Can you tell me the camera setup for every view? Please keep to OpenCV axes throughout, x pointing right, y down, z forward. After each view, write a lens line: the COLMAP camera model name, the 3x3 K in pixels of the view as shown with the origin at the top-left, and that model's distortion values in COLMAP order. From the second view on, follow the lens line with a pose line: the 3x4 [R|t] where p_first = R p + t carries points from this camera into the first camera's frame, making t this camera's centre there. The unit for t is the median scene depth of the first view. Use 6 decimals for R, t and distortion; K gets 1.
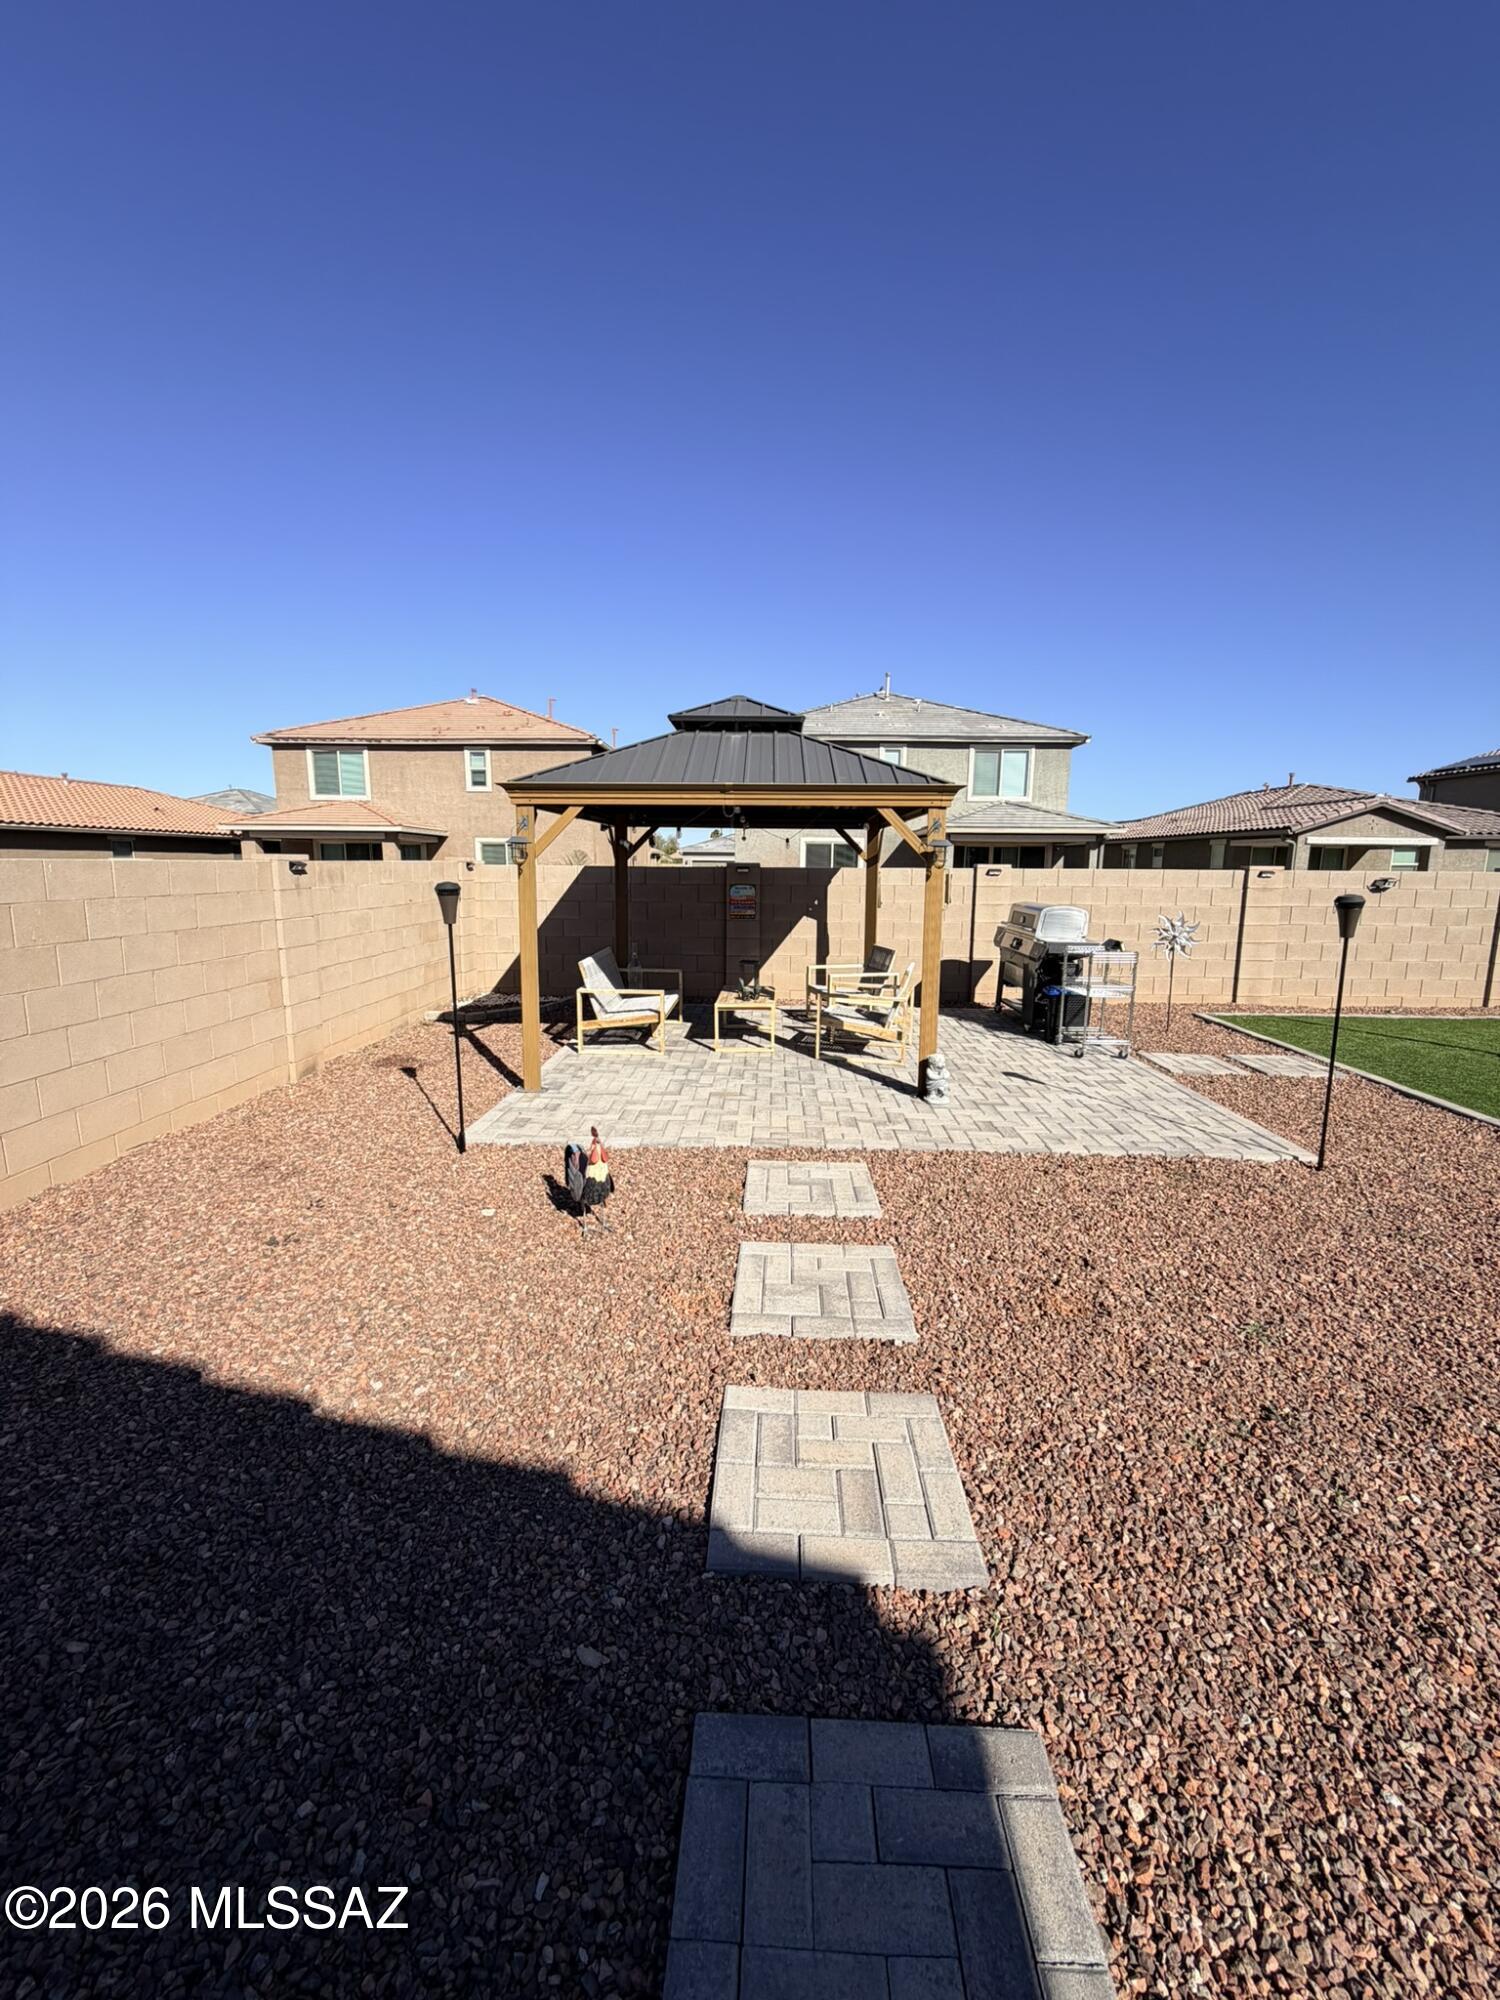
lens RADIAL K [[801.6, 0, 750.0], [0, 801.6, 1000.0], [0, 0, 1]] dist [0.001256, -0.000277]
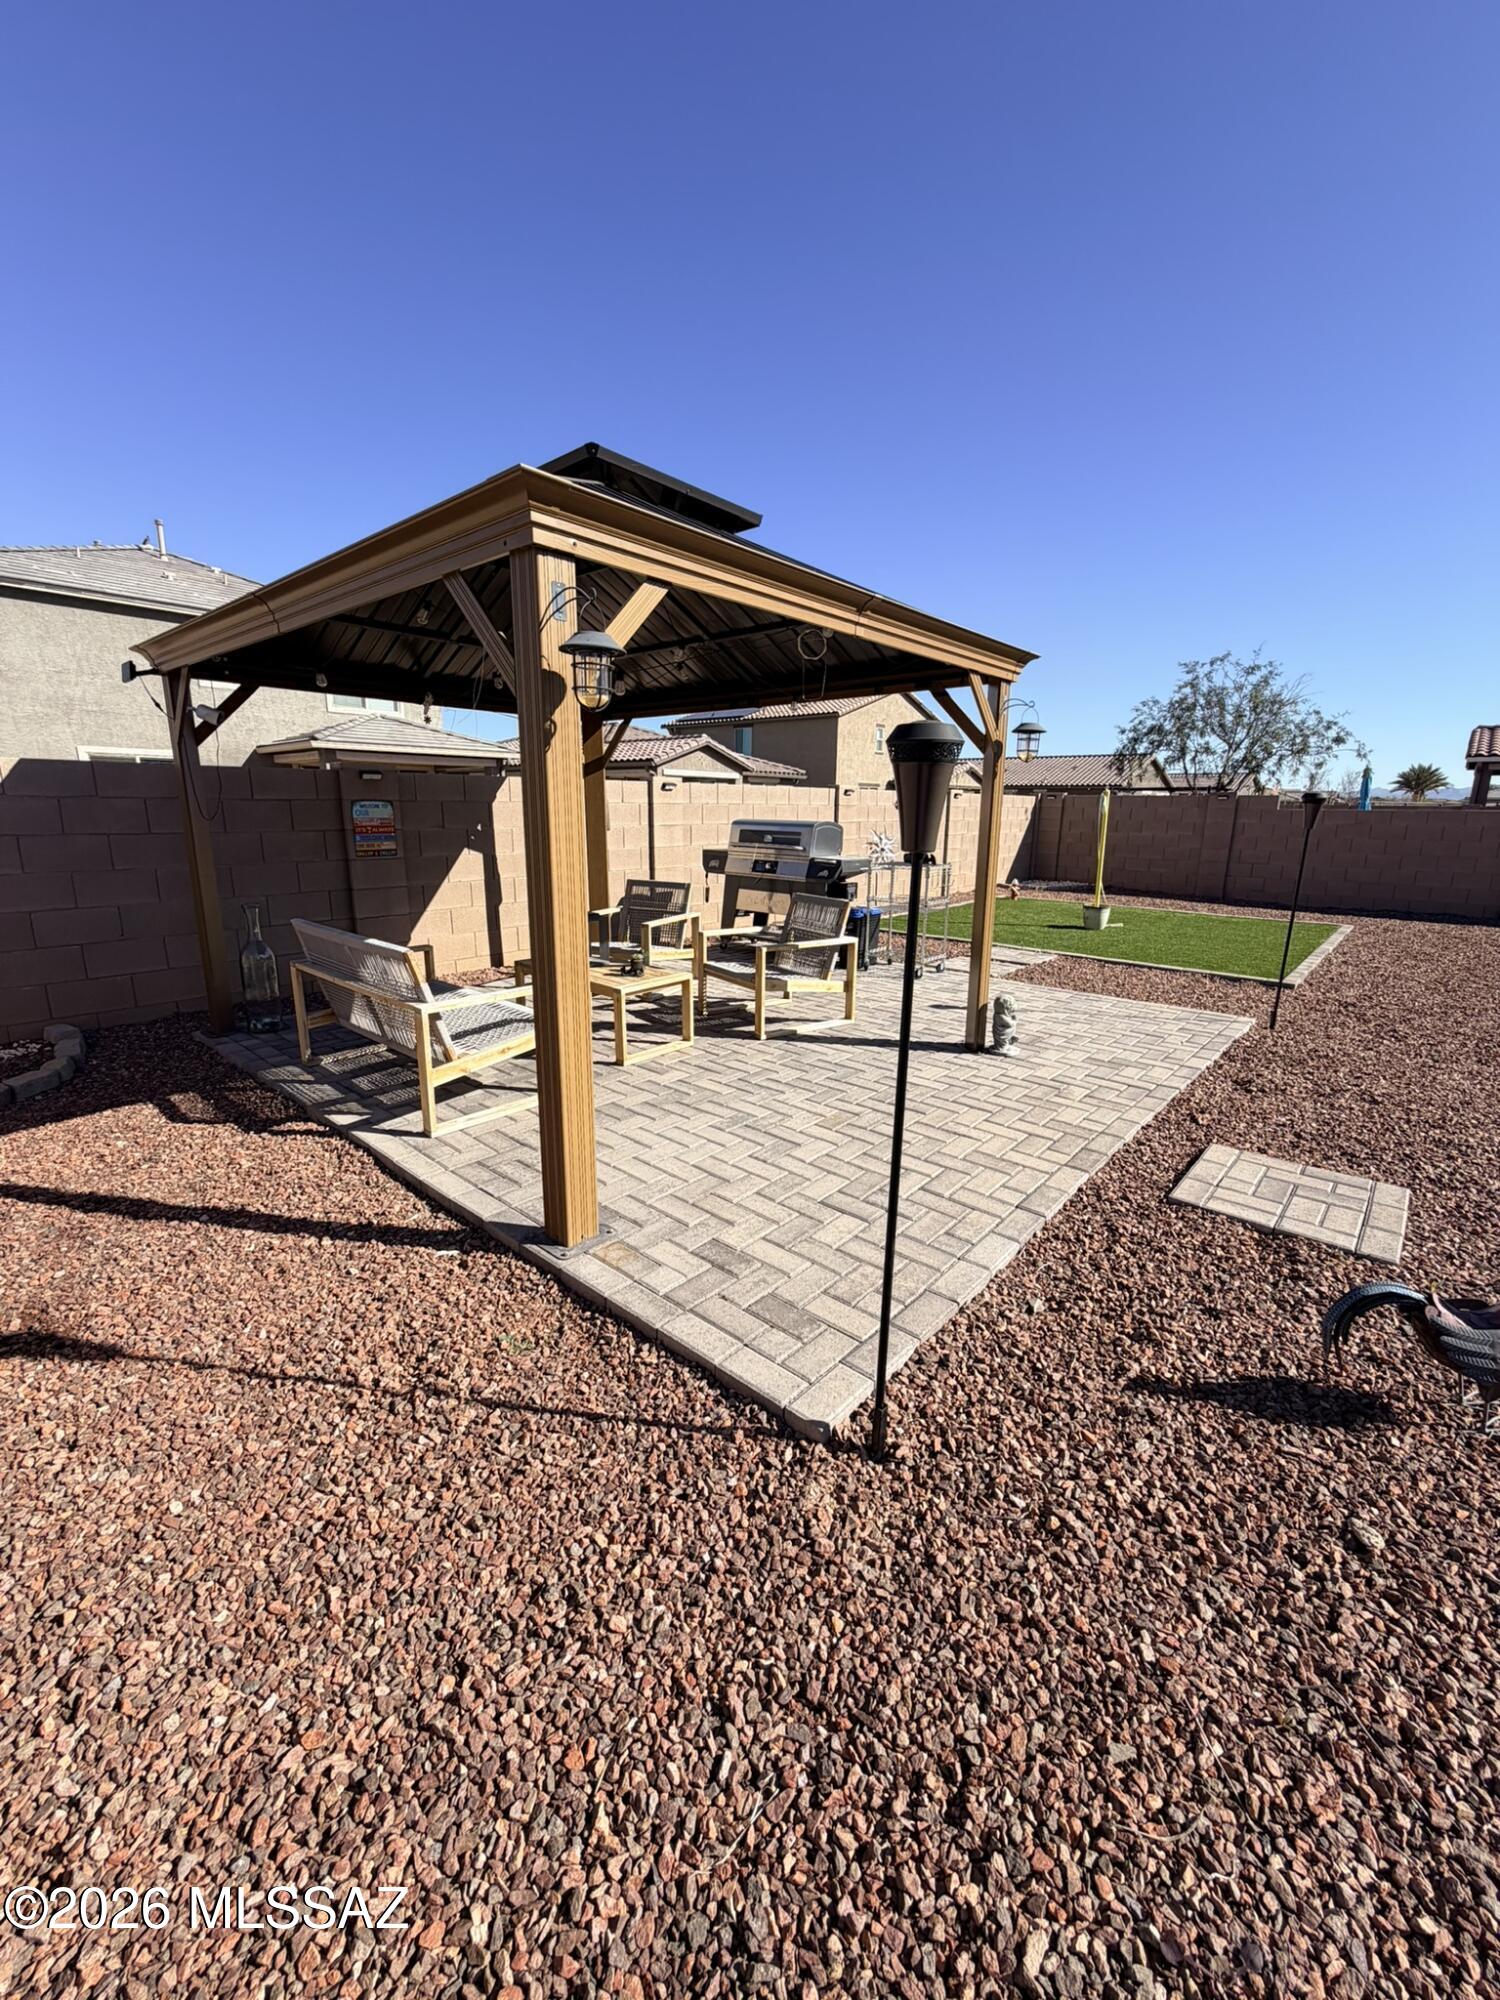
lens RADIAL K [[801.6, 0, 750.0], [0, 801.6, 1000.0], [0, 0, 1]] dist [0.001256, -0.000277]
pose [[0.641158, -0.181819, 0.745559, -0.308718], [0.124194, 0.983305, 0.132995, -0.038976], [-0.757292, 0.007323, 0.653035, 0.379741]]
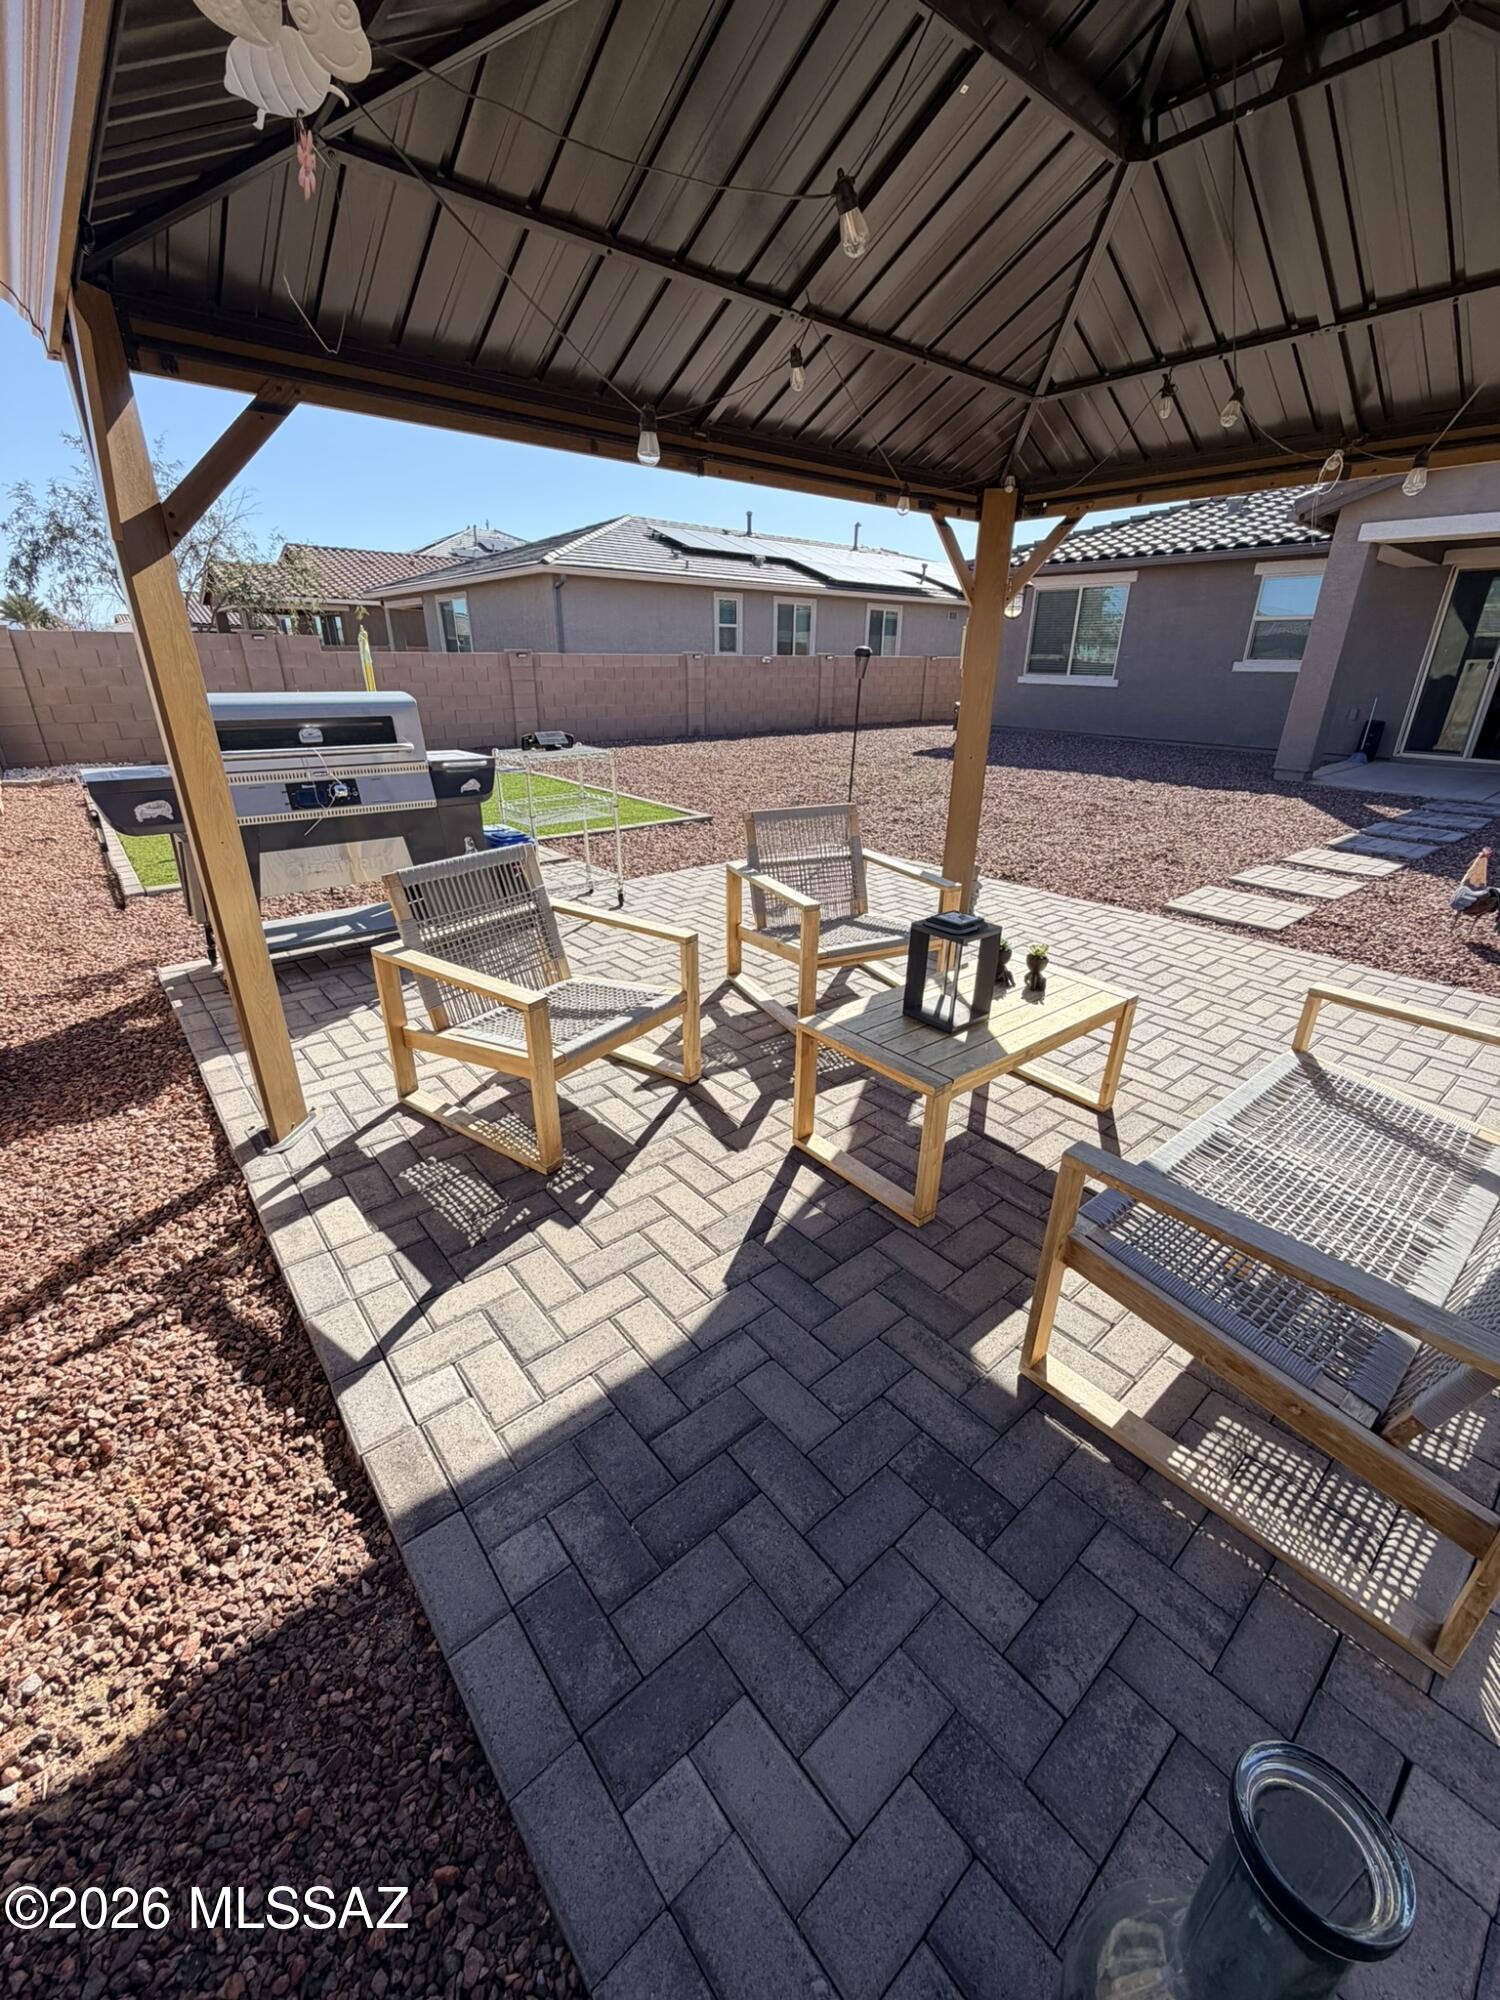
lens RADIAL K [[801.6, 0, 750.0], [0, 801.6, 1000.0], [0, 0, 1]] dist [0.001256, -0.000277]
pose [[-0.661560, -0.313462, 0.681235, -0.129121], [0.110100, 0.857996, 0.501717, -0.144437], [-0.741766, 0.406920, -0.533103, 0.955216]]
